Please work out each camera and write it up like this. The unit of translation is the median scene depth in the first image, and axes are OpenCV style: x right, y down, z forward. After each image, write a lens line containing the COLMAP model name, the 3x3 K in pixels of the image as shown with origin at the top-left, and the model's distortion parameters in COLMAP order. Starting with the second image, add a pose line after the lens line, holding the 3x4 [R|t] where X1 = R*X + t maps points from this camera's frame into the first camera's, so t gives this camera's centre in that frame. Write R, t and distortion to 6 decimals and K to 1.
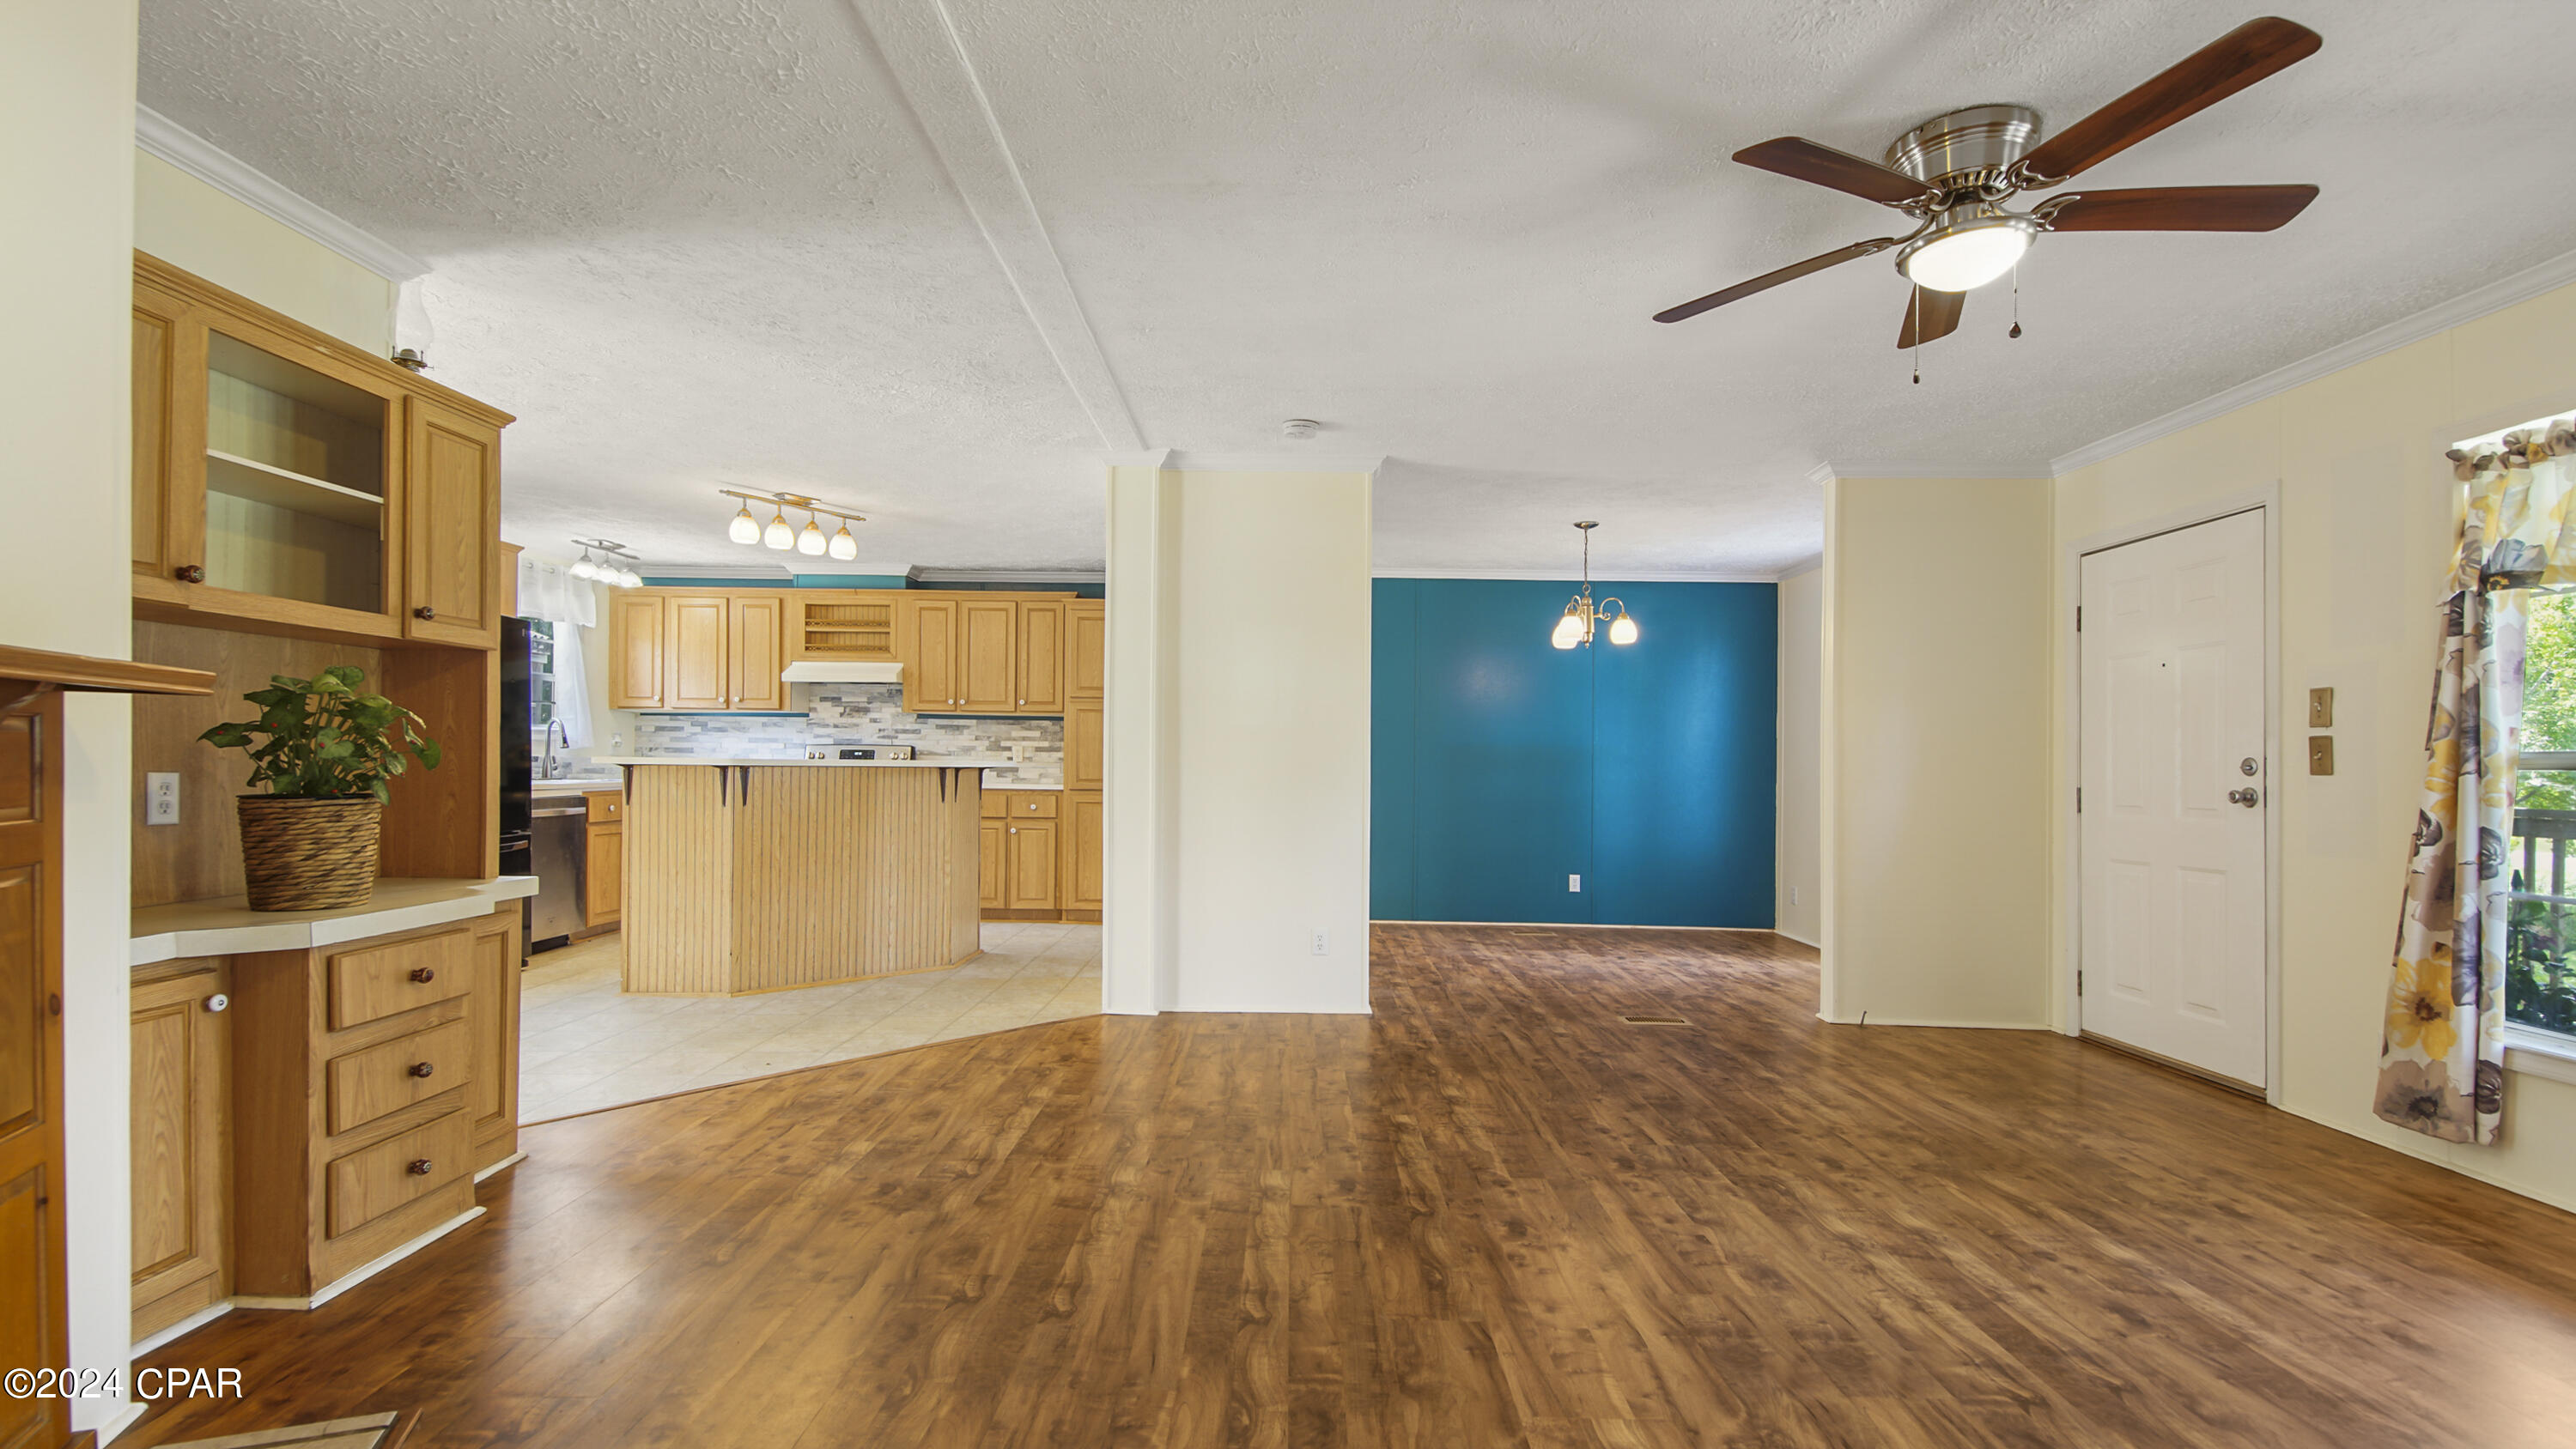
lens RADIAL K [[1132.6, 0, 1290.6], [0, 1132.6, 755.1], [0, 0, 1]] dist [0.038378, -0.020953]
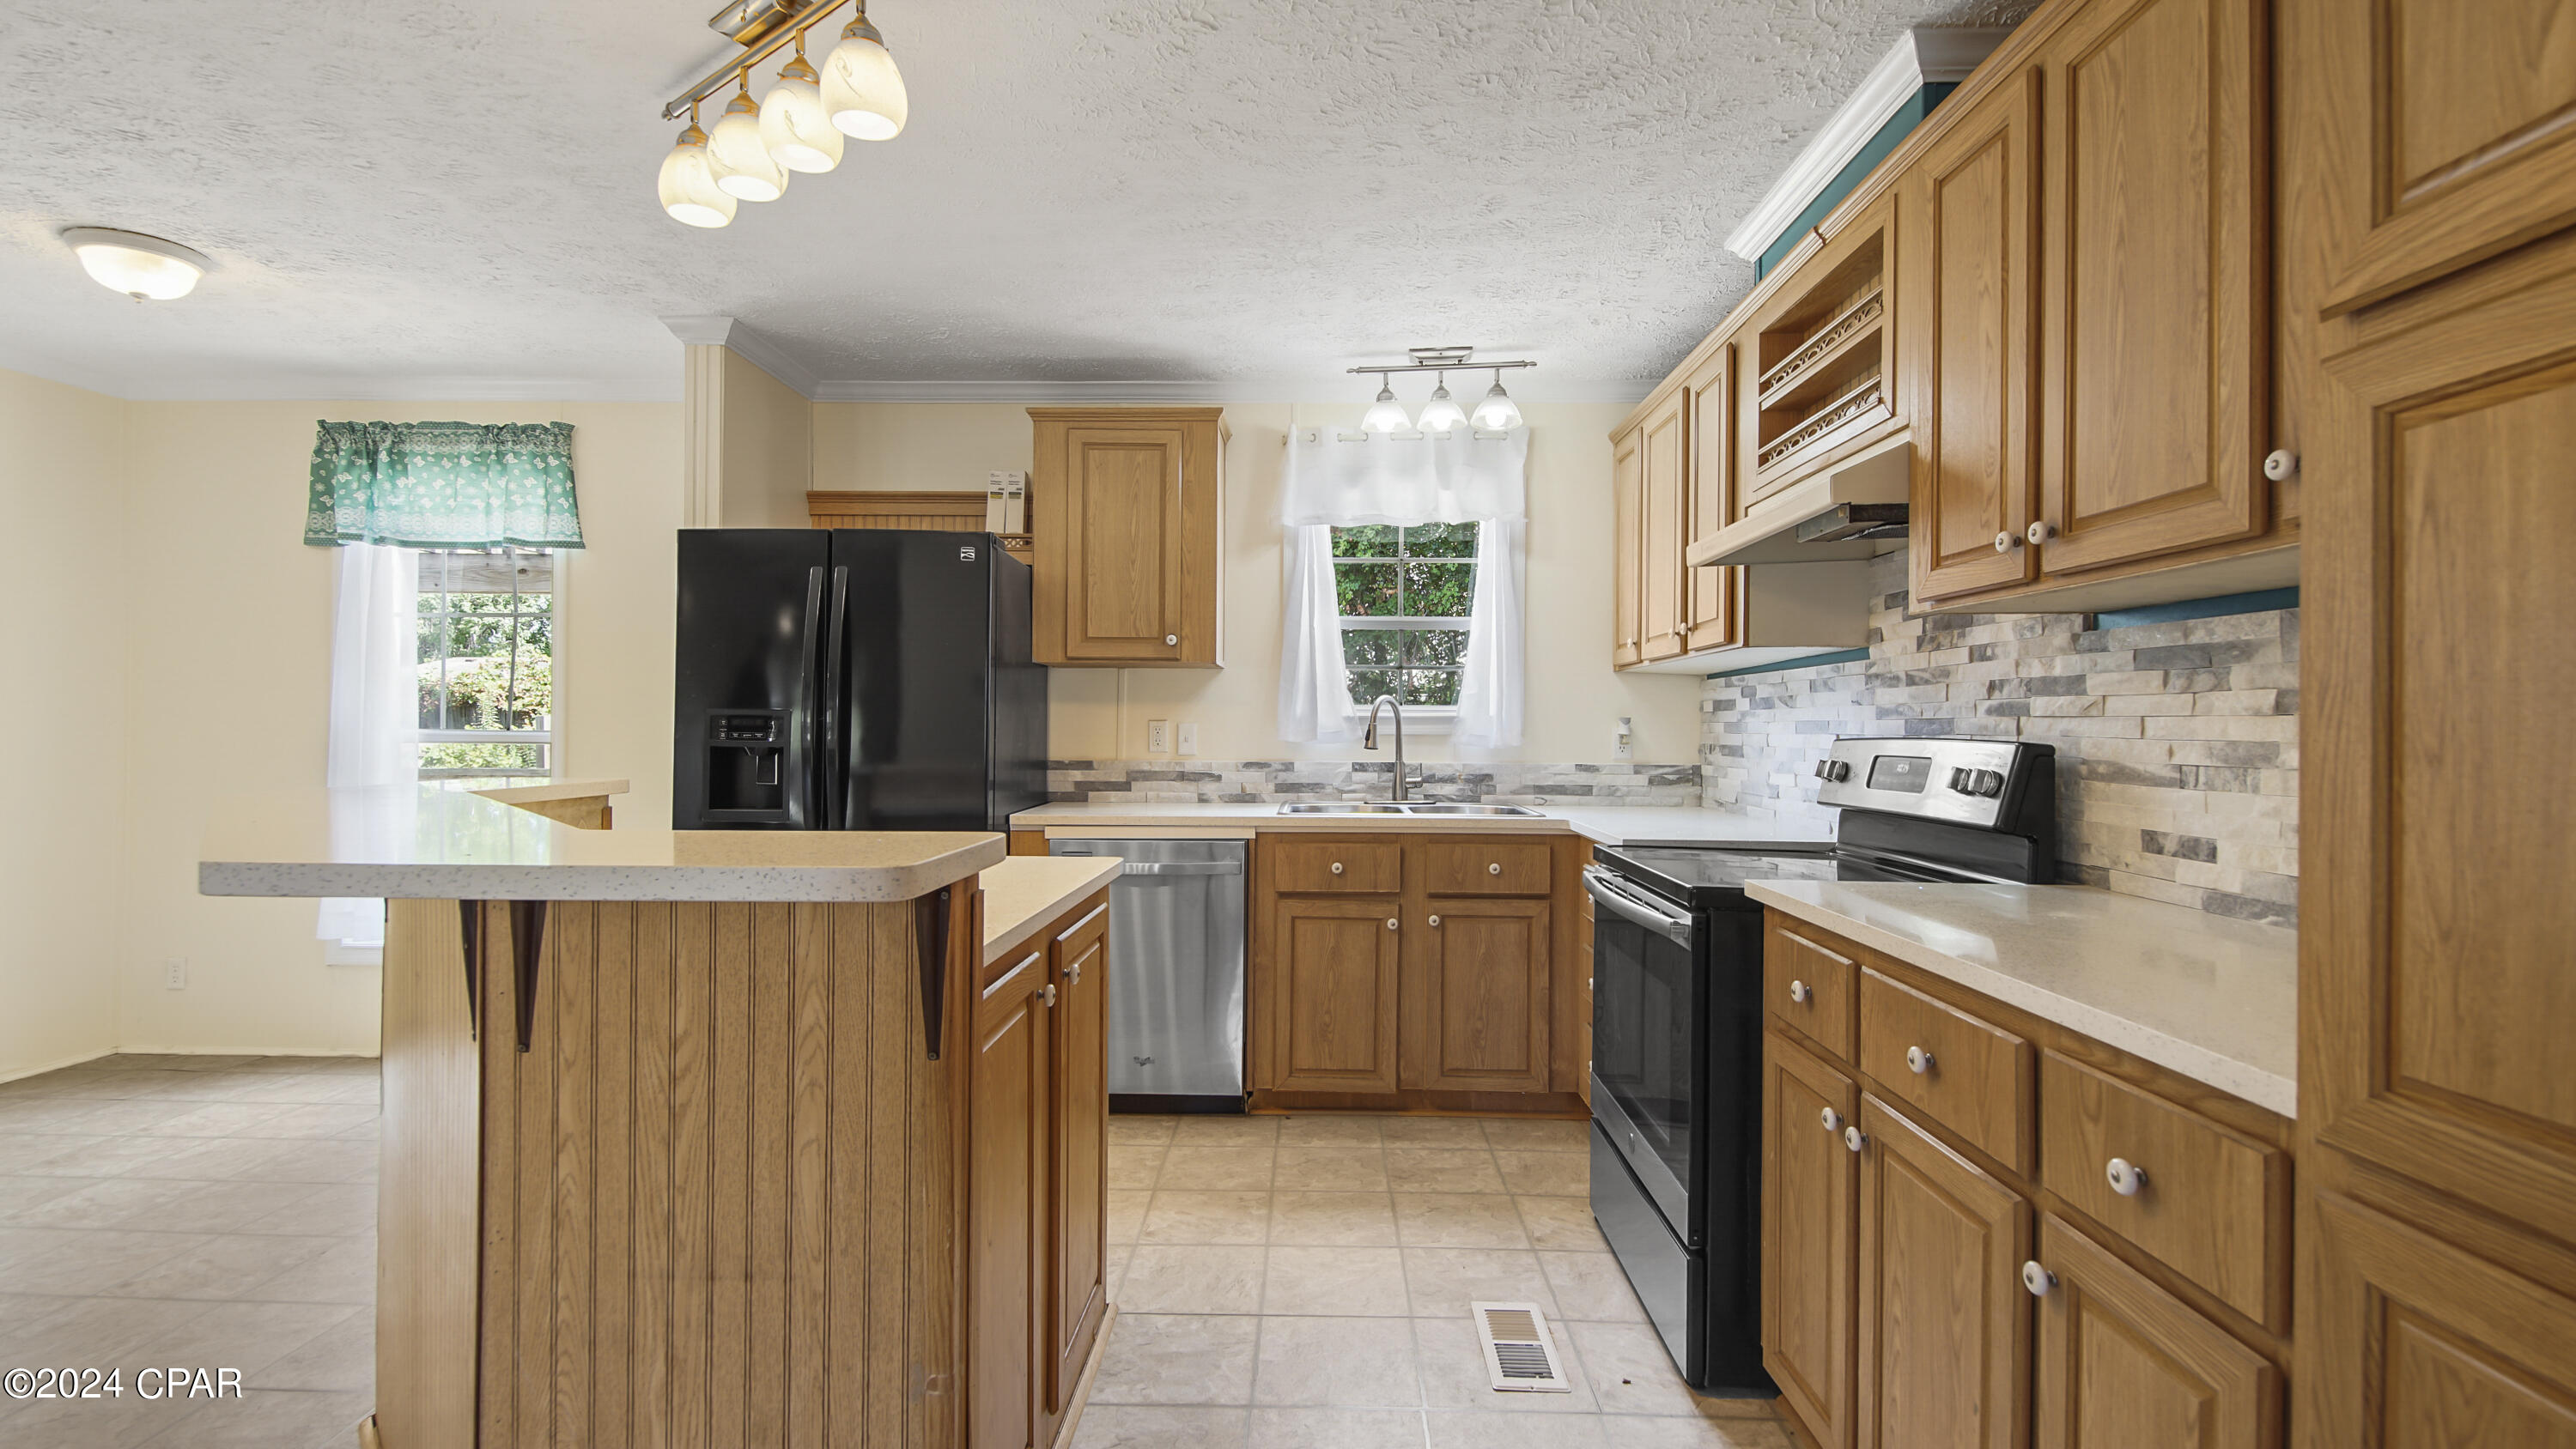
lens RADIAL K [[1151.7, 0, 1275.0], [0, 1151.7, 721.1], [0, 0, 1]] dist [0.033799, -0.000051]
pose [[-0.032313, -0.015980, -0.999350, -0.109031], [0.000859, 0.999871, -0.016017, -0.014580], [0.999477, -0.001376, -0.032295, 1.385108]]
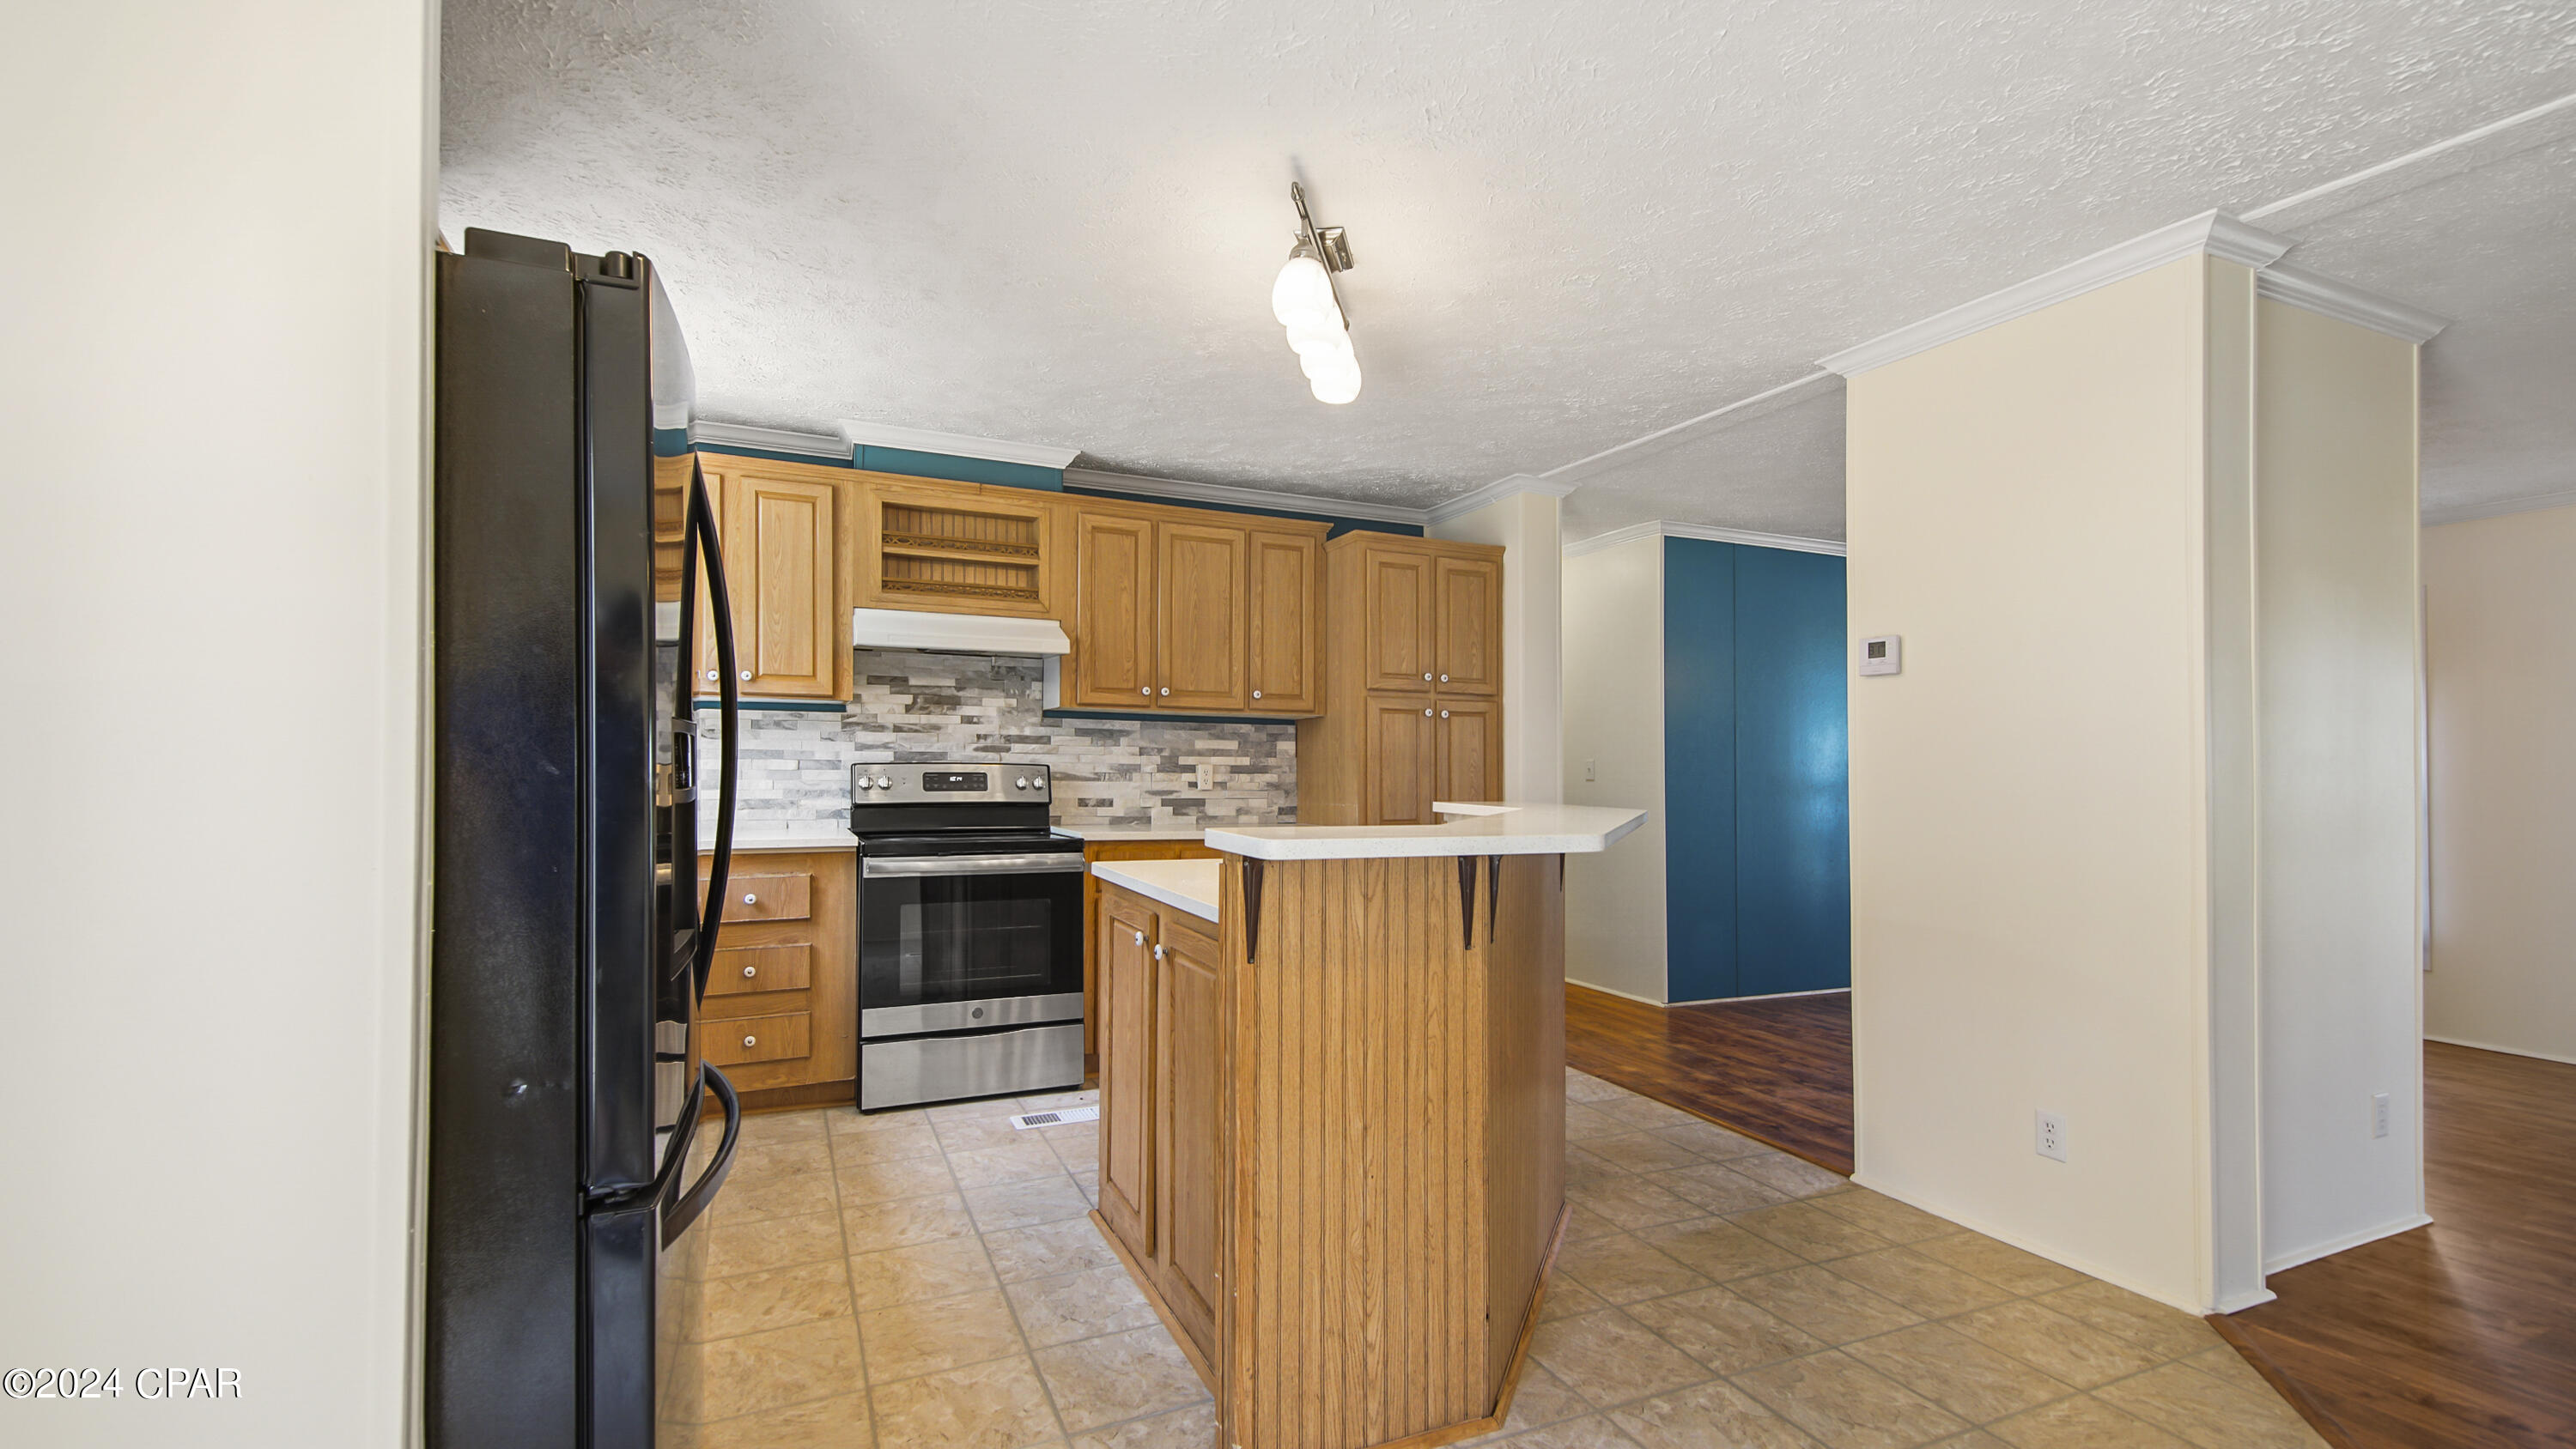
lens RADIAL K [[1114.0, 0, 1286.9], [0, 1114.0, 756.4], [0, 0, 1]] dist [0.030014, -0.017677]
pose [[0.907120, 0.002404, 0.420866, -0.761404], [-0.004664, 0.999980, 0.004339, -0.025462], [-0.420847, -0.005899, 0.907112, 0.707960]]
